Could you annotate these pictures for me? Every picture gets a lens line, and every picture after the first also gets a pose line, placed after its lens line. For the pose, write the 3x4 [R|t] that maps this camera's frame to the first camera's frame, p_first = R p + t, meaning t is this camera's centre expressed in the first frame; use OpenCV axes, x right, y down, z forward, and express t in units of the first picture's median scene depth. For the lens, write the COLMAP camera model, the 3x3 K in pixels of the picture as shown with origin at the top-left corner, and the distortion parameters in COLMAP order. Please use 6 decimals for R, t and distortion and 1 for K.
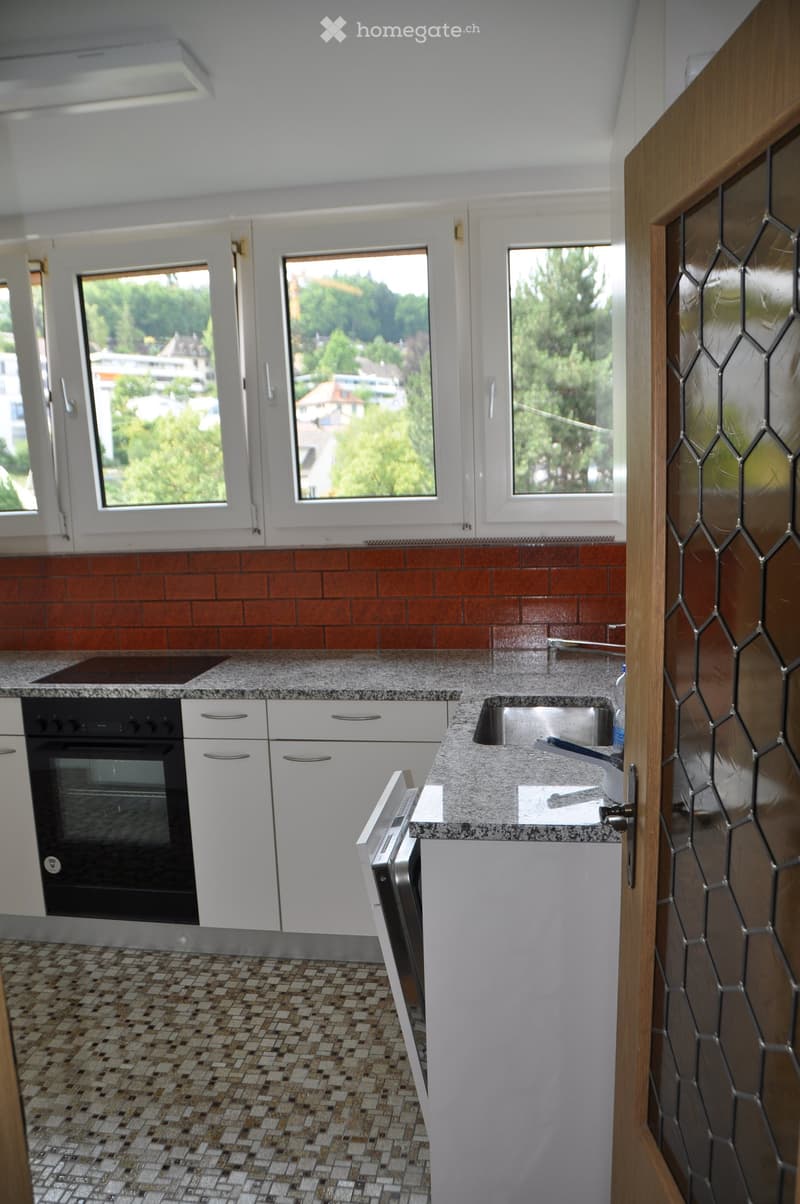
lens RADIAL K [[929.4, 0, 401.5], [0, 929.4, 643.9], [0, 0, 1]] dist [-0.163175, 0.113153]
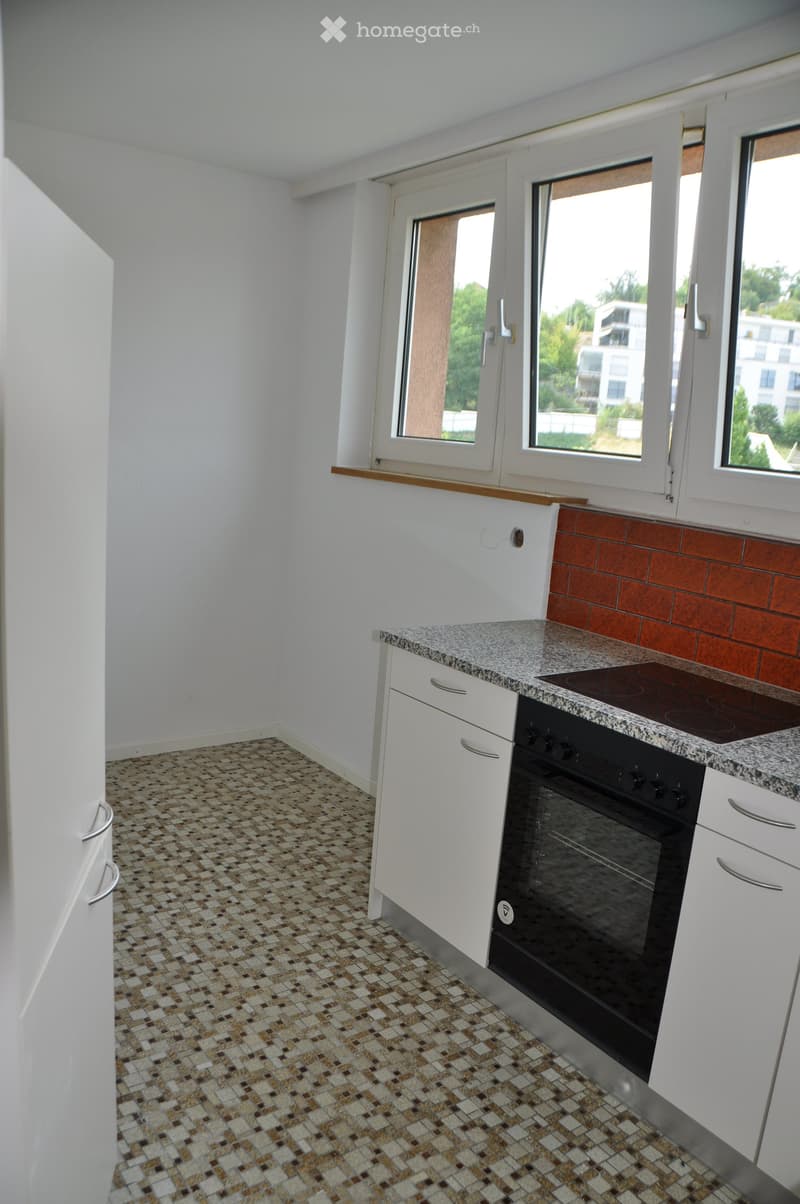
lens RADIAL K [[929.4, 0, 401.5], [0, 929.4, 643.9], [0, 0, 1]] dist [-0.163175, 0.113153]
pose [[0.698055, 0.240975, -0.674278, 0.020863], [-0.220454, 0.968257, 0.117810, -0.050026], [0.681263, 0.066410, 0.729020, 0.379080]]
